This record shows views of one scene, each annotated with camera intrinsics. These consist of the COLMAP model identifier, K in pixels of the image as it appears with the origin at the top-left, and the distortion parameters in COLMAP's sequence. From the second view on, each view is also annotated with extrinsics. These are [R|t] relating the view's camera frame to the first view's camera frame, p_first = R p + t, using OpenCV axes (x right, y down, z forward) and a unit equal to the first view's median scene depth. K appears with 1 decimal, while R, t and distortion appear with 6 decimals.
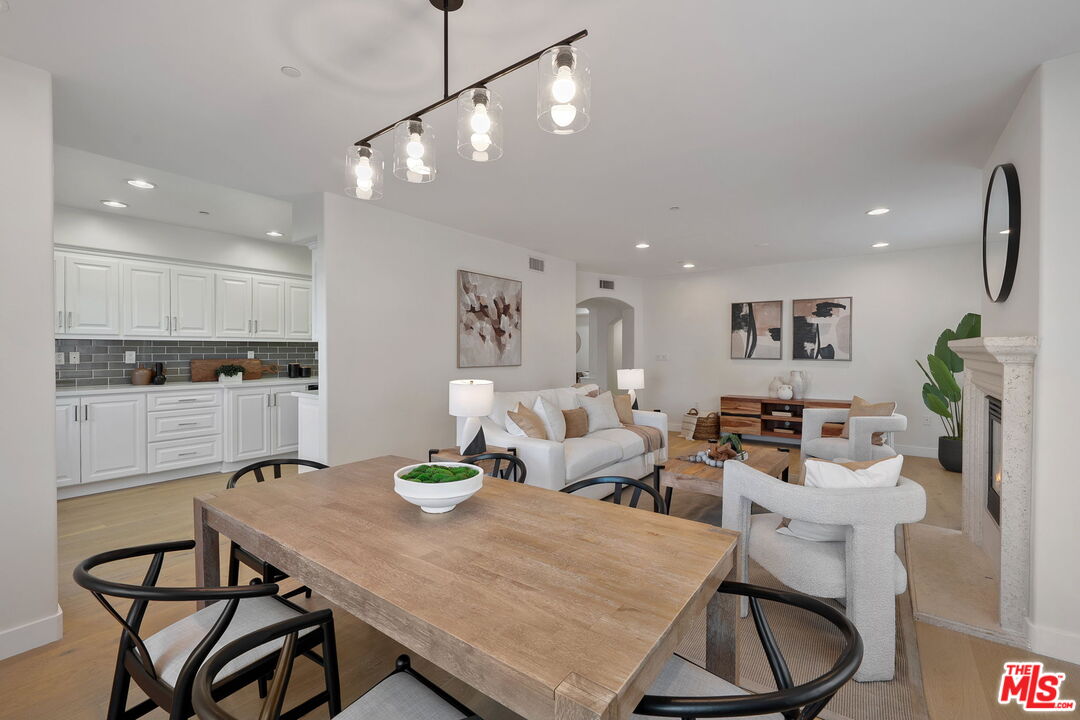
lens RADIAL K [[466.4, 0, 537.3], [0, 466.4, 353.0], [0, 0, 1]] dist [-0.000884, -0.000124]
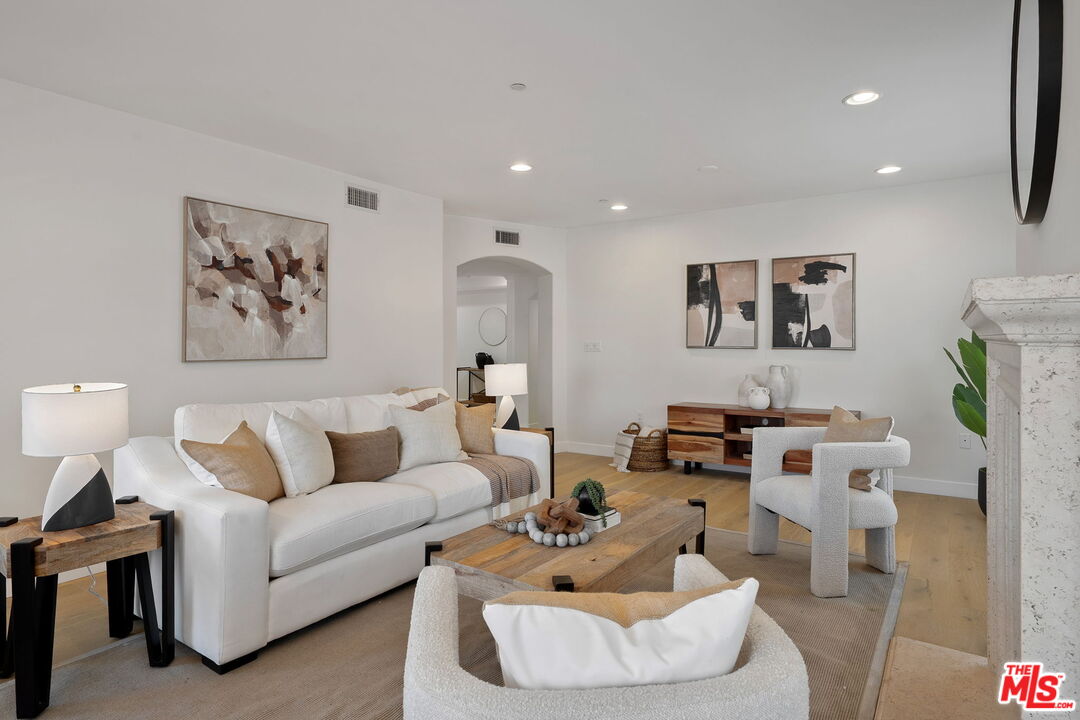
lens RADIAL K [[597.9, 0, 544.7], [0, 597.9, 336.6], [0, 0, 1]] dist [-0.000575, 0.000113]
pose [[0.999115, -0.001361, 0.042040, 0.231551], [0.001939, 0.999904, -0.013716, 0.009908], [-0.042018, 0.013786, 0.999022, 0.202415]]
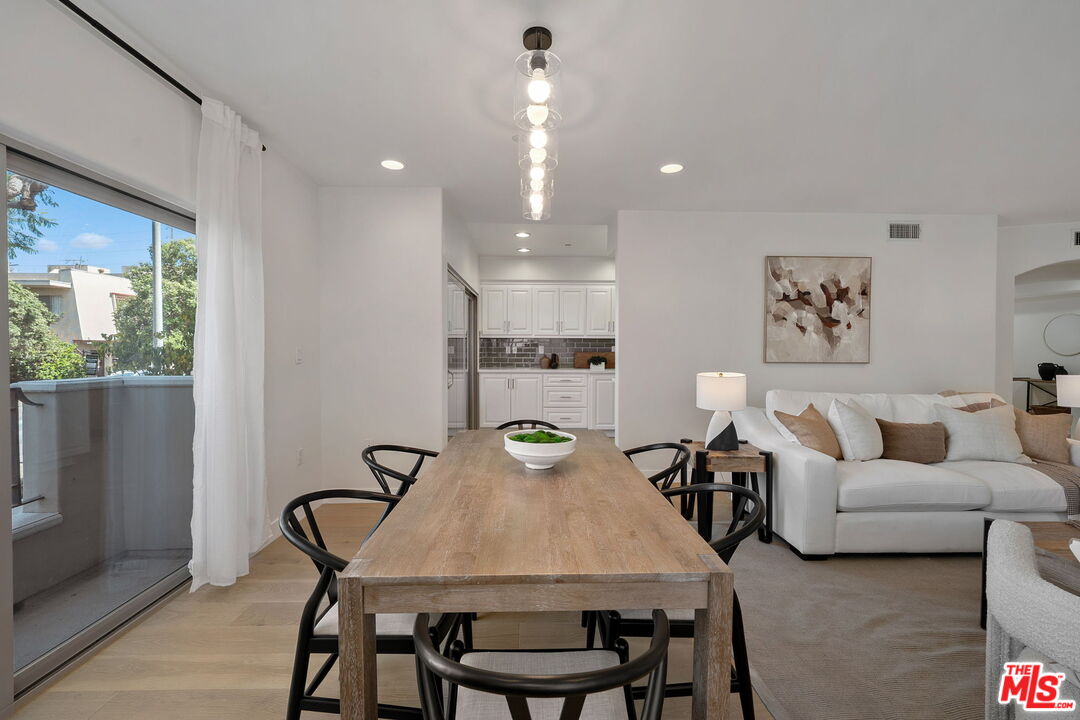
lens RADIAL K [[448.4, 0, 537.9], [0, 448.4, 354.7], [0, 0, 1]] dist [-0.001140, -0.000287]
pose [[0.614111, 0.012083, -0.789127, 0.230356], [-0.008401, 0.999926, 0.008773, 0.010769], [0.789175, 0.001242, 0.614167, 0.092685]]
